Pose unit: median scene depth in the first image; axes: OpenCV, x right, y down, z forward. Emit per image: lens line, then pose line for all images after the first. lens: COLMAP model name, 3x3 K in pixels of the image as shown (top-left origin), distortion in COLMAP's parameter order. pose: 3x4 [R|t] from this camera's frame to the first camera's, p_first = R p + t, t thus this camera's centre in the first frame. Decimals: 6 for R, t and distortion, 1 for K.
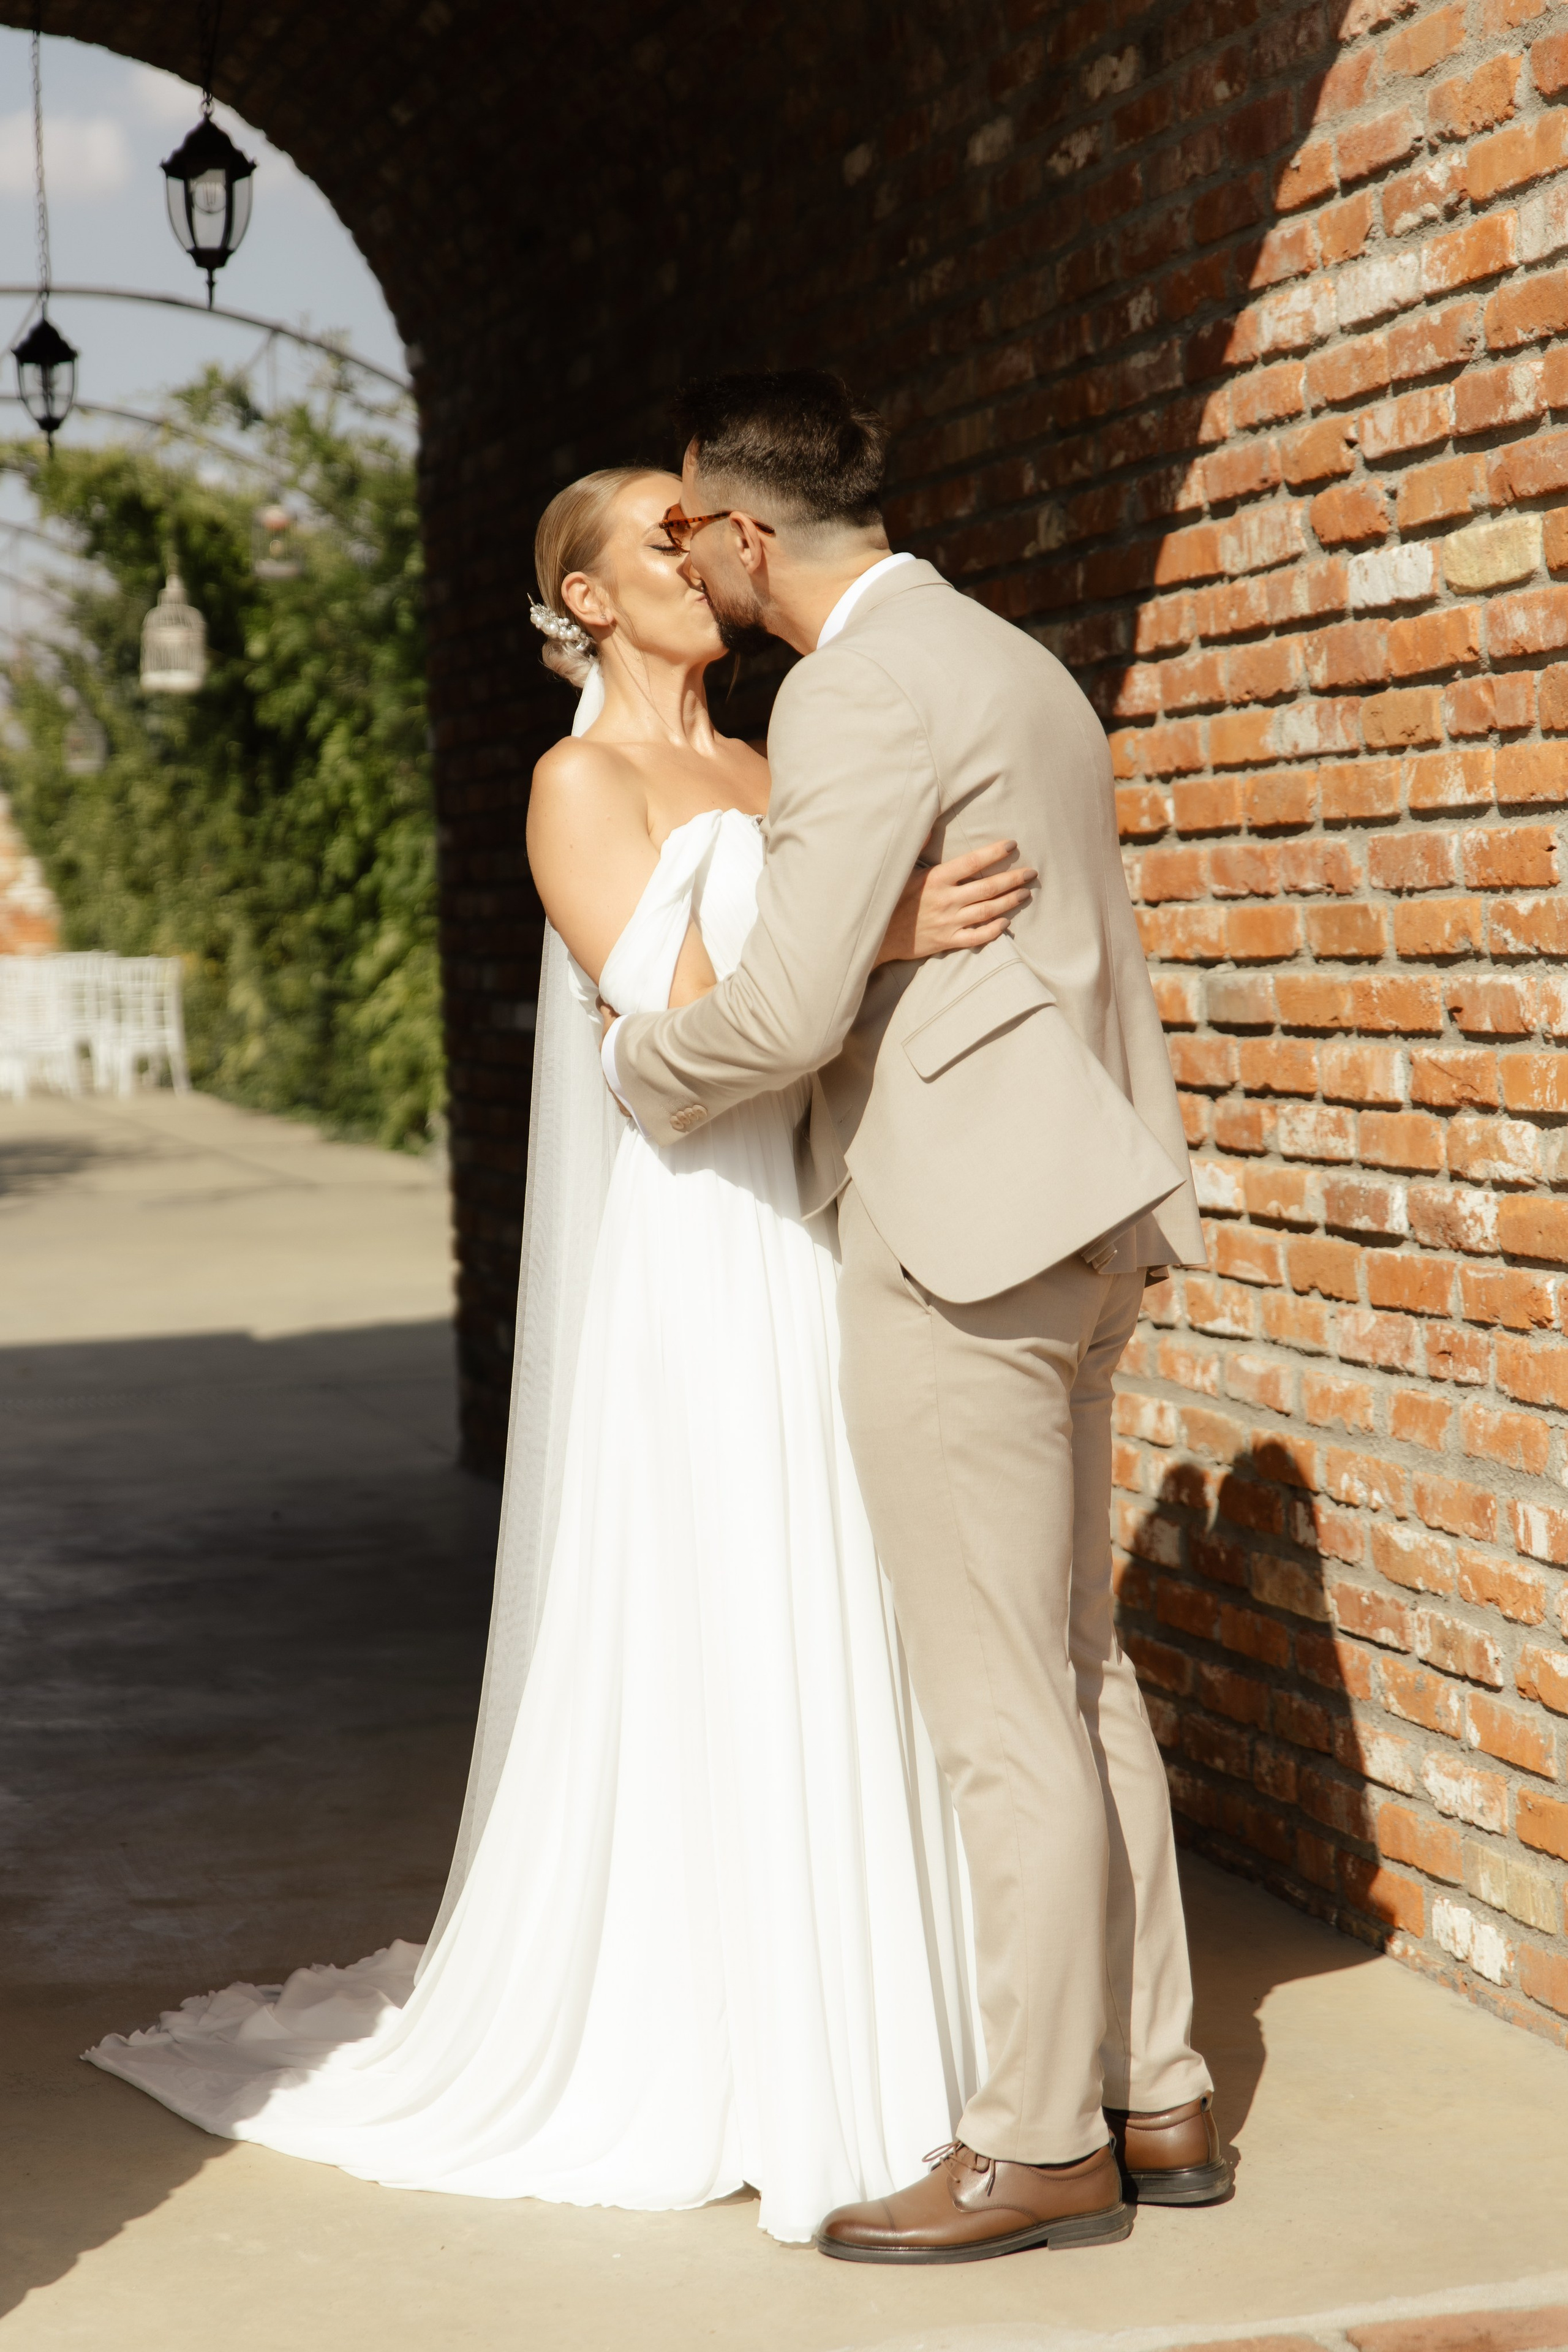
lens RADIAL K [[4377.1, 0, 786.6], [0, 4377.1, 1184.3], [0, 0, 1]] dist [0.039611, -0.154231]
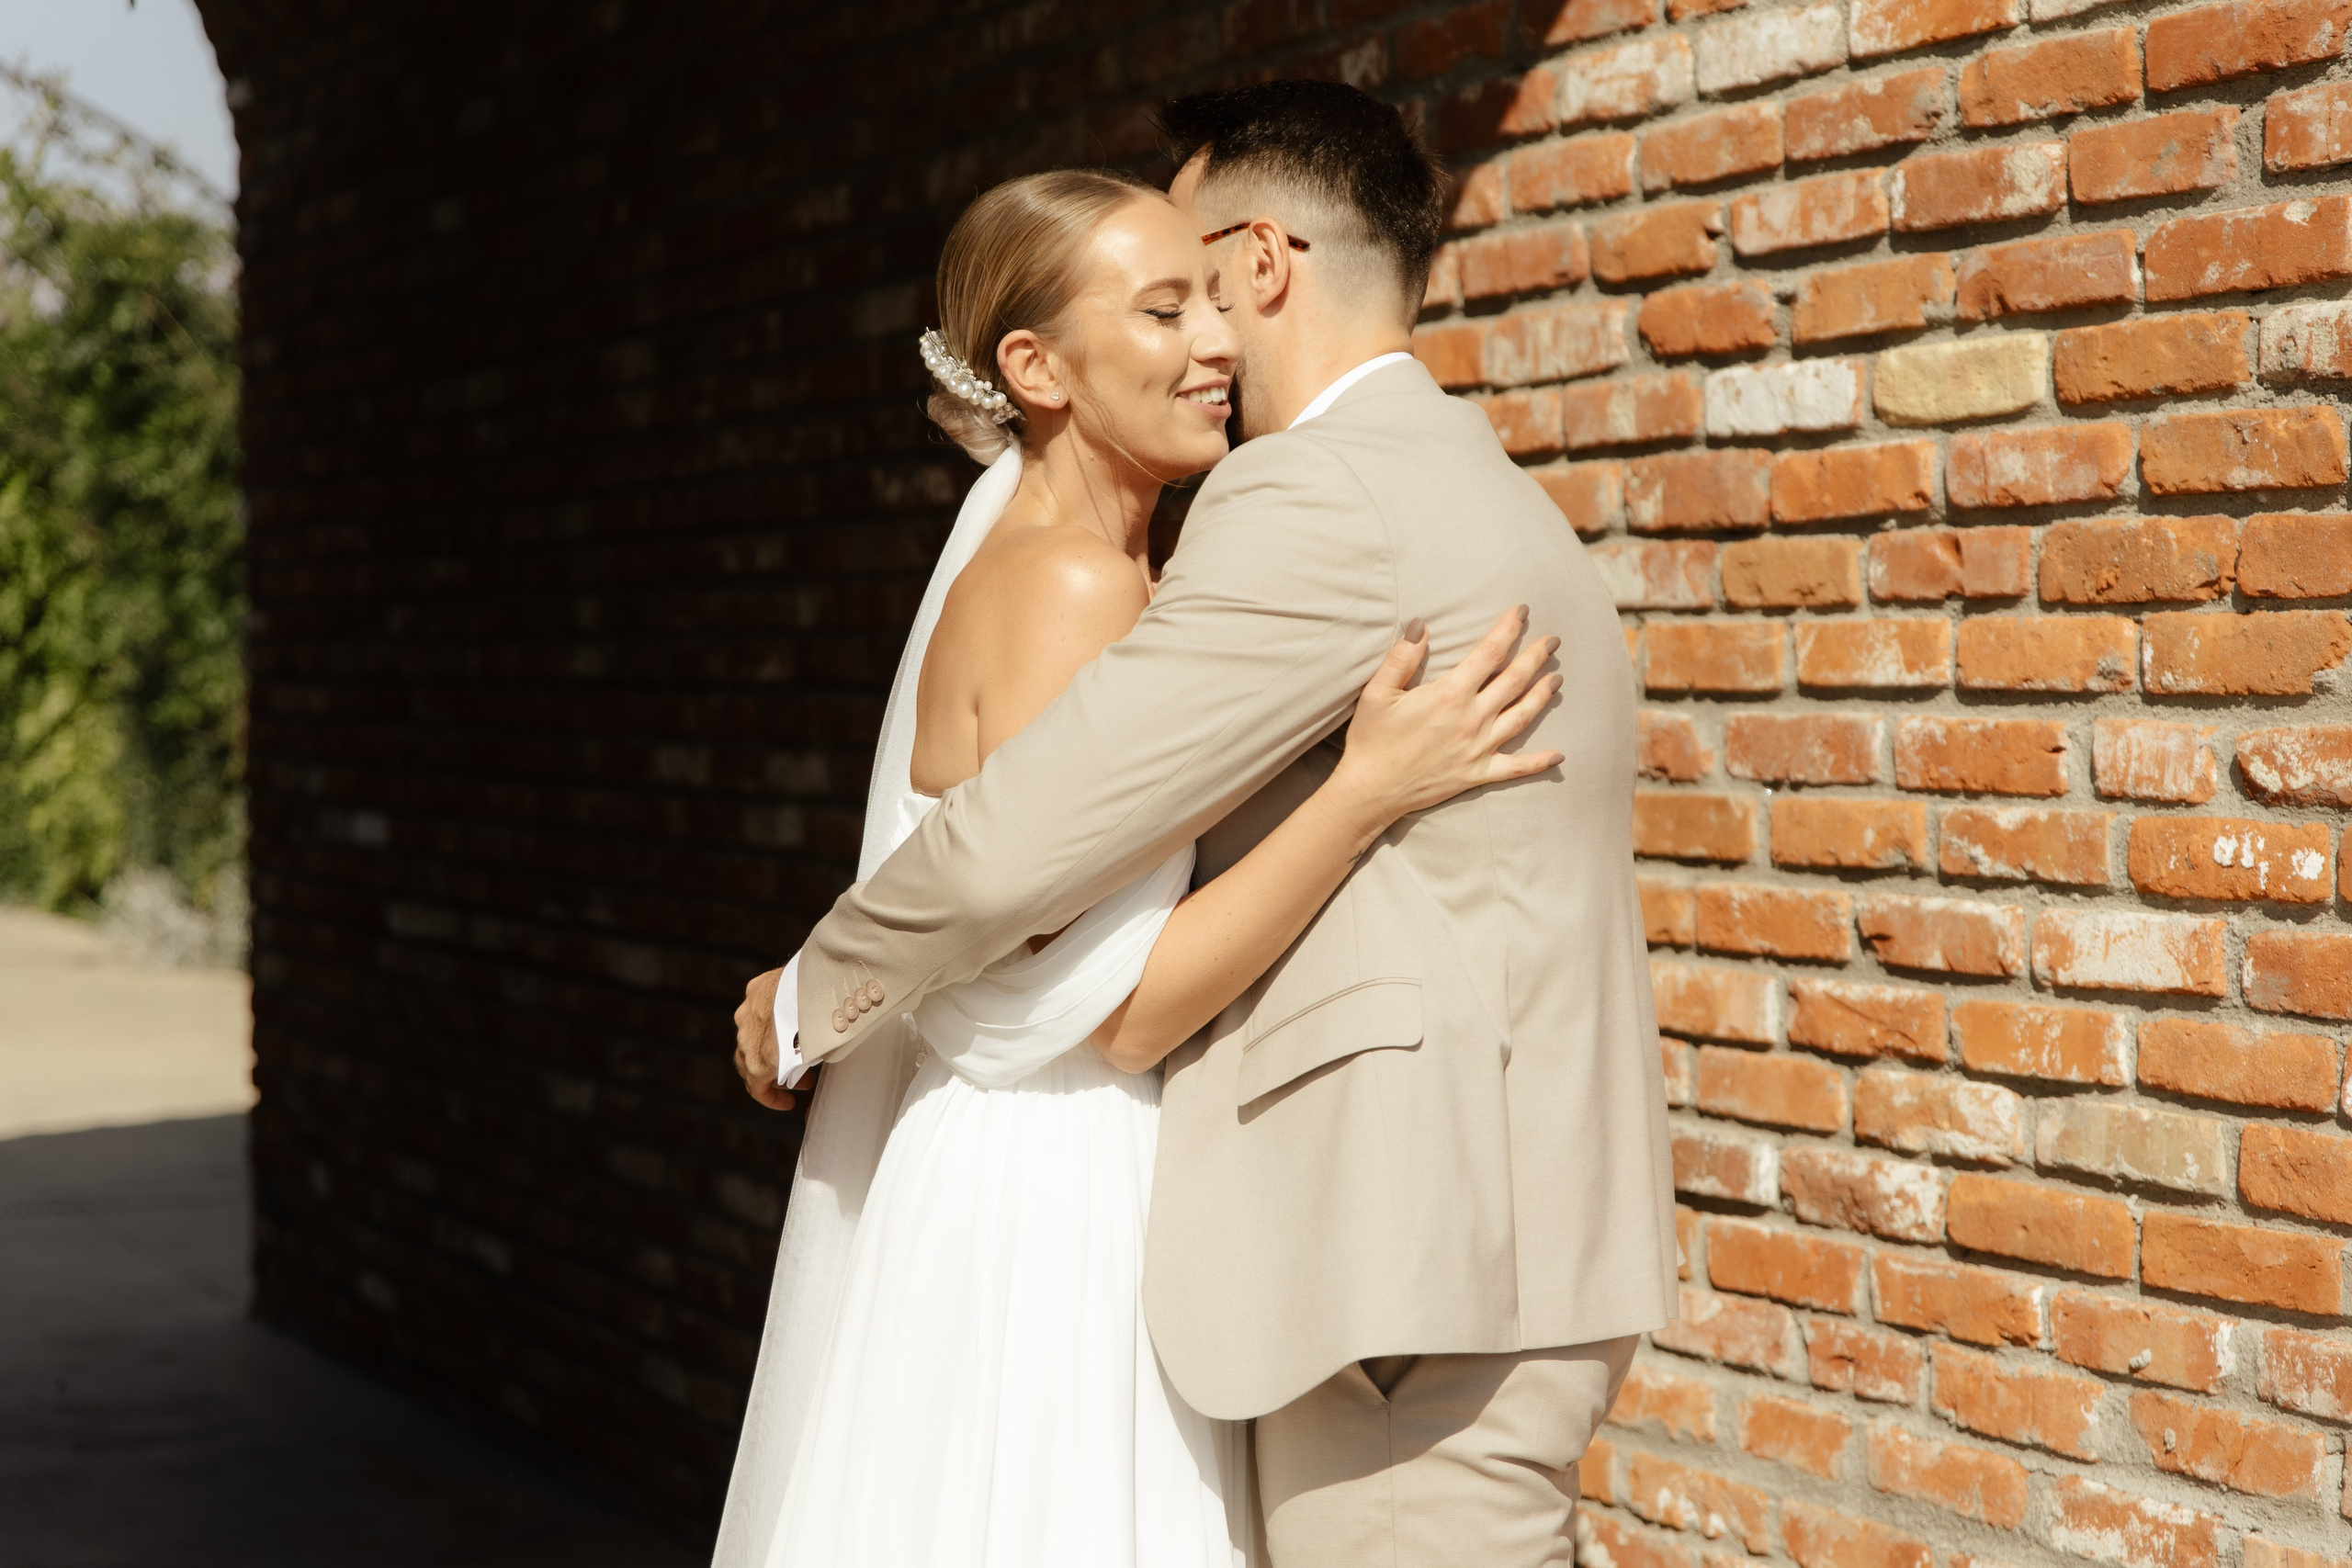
lens RADIAL K [[4137.4, 0, 1176.0], [0, 4137.4, 784.0], [0, 0, 1]] dist [0.007151, -0.062514]
pose [[0.981132, 0.023253, 0.191938, -0.113646], [-0.016376, 0.999168, -0.037341, -0.035163], [-0.192647, 0.033493, 0.980696, 0.258990]]
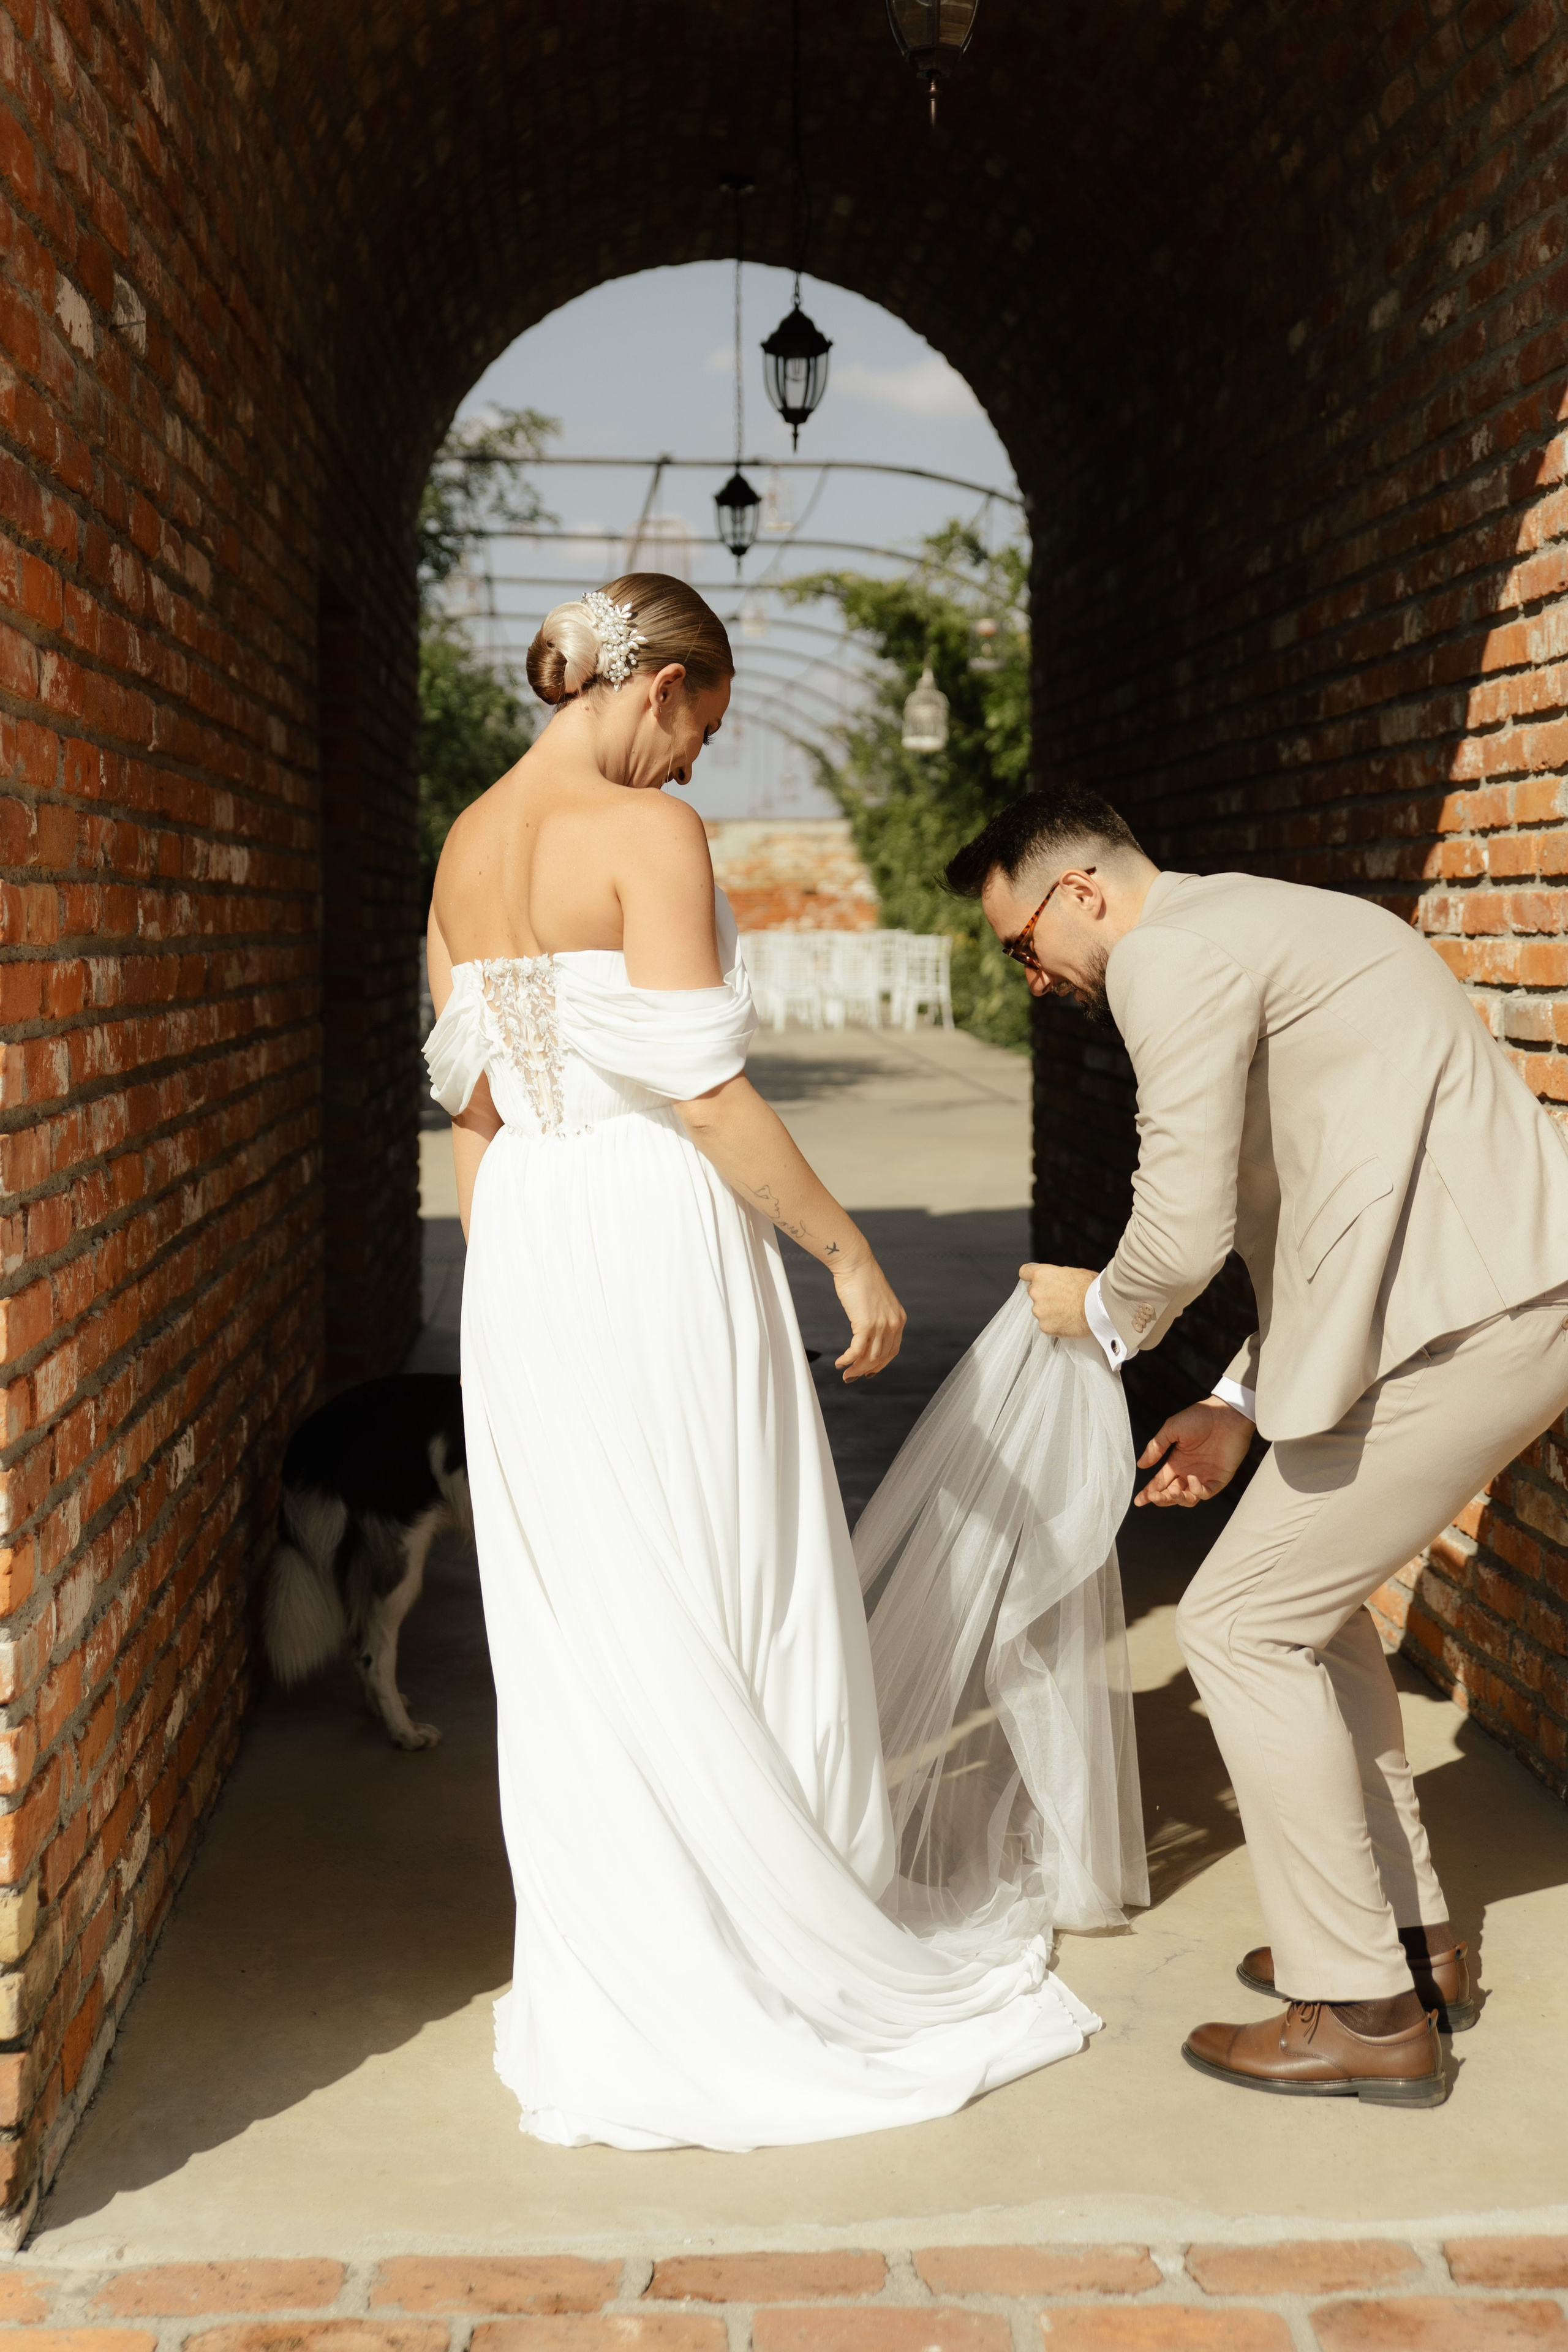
lens RADIAL K [[2980.6, 0, 778.3], [0, 2980.6, 1172.9], [0, 0, 1]] dist [0.007604, -0.006546]
pose [[0.977717, 0.046440, -0.204727, 0.076691], [-0.040744, 0.998659, 0.031952, -0.019317], [0.205936, -0.022899, 0.978297, 0.170020]]
